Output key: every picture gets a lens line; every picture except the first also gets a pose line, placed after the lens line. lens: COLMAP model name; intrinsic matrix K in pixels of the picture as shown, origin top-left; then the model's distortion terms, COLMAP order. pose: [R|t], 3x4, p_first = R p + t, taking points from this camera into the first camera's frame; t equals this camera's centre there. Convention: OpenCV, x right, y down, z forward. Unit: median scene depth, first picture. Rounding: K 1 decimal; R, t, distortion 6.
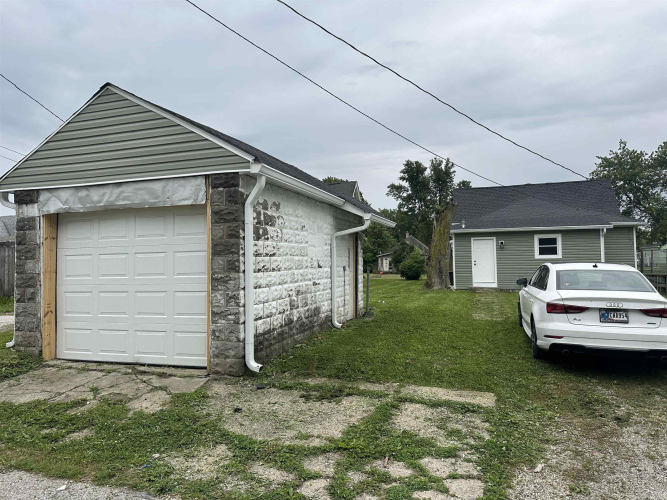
lens RADIAL K [[474.5, 0, 333.3], [0, 474.5, 253.3], [0, 0, 1]] dist [0.033731, -0.022790]
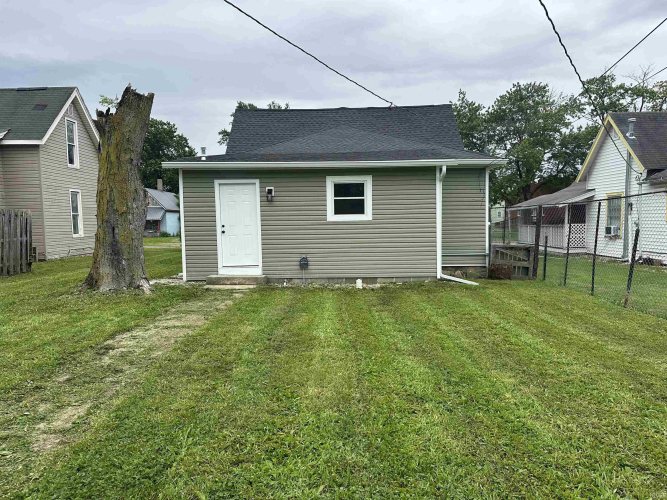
lens RADIAL K [[474.5, 0, 326.6], [0, 474.5, 250.4], [0, 0, 1]] dist [0.033731, -0.022790]
pose [[0.961391, -0.017492, 0.274628, 0.276192], [-0.004921, 0.996725, 0.080713, 0.000873], [-0.275141, -0.078948, 0.958157, 0.488164]]
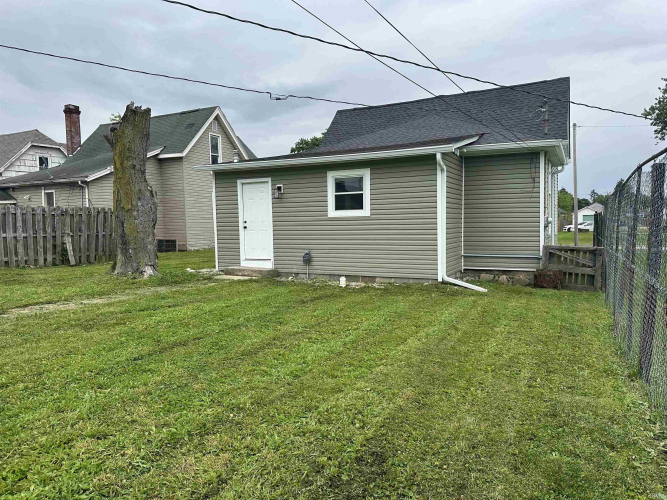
lens RADIAL K [[474.5, 0, 331.1], [0, 474.5, 251.8], [0, 0, 1]] dist [0.033731, -0.022790]
pose [[0.982701, 0.011612, -0.184834, 0.527481], [0.004198, 0.996379, 0.084914, 0.004862], [0.185151, -0.084221, 0.979094, 0.482507]]
